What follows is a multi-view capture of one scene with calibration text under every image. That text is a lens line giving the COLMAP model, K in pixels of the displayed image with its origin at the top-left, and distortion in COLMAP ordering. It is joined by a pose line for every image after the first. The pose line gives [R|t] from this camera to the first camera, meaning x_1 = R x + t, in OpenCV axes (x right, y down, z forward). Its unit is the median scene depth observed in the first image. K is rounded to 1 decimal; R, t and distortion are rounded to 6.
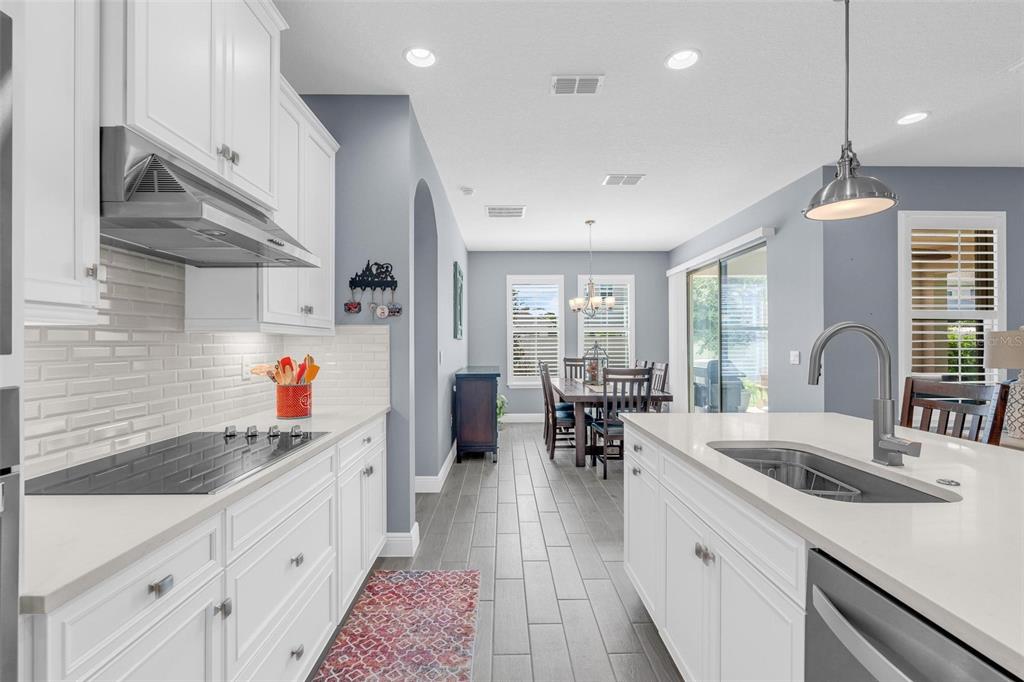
lens RADIAL K [[465.4, 0, 513.5], [0, 465.4, 338.3], [0, 0, 1]] dist [-0.011177, 0.003761]
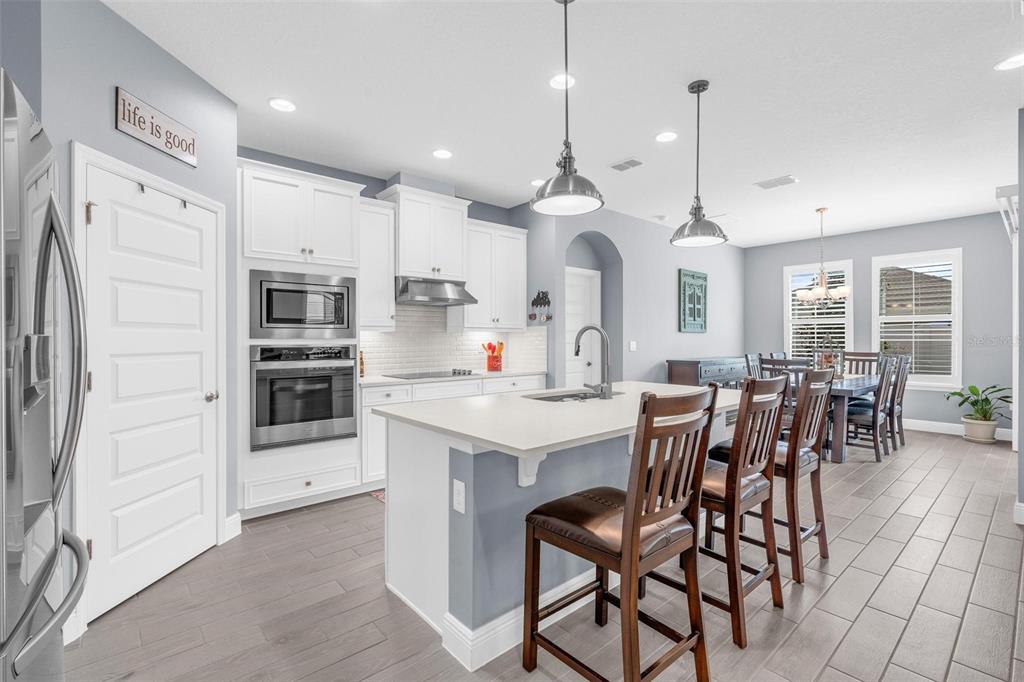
lens RADIAL K [[465.4, 0, 505.0], [0, 465.4, 340.8], [0, 0, 1]] dist [-0.011177, 0.003761]
pose [[0.627841, 0.006284, -0.778317, 1.174056], [0.010567, 0.999806, 0.016596, -0.002829], [0.778270, -0.018644, 0.627653, -0.282843]]
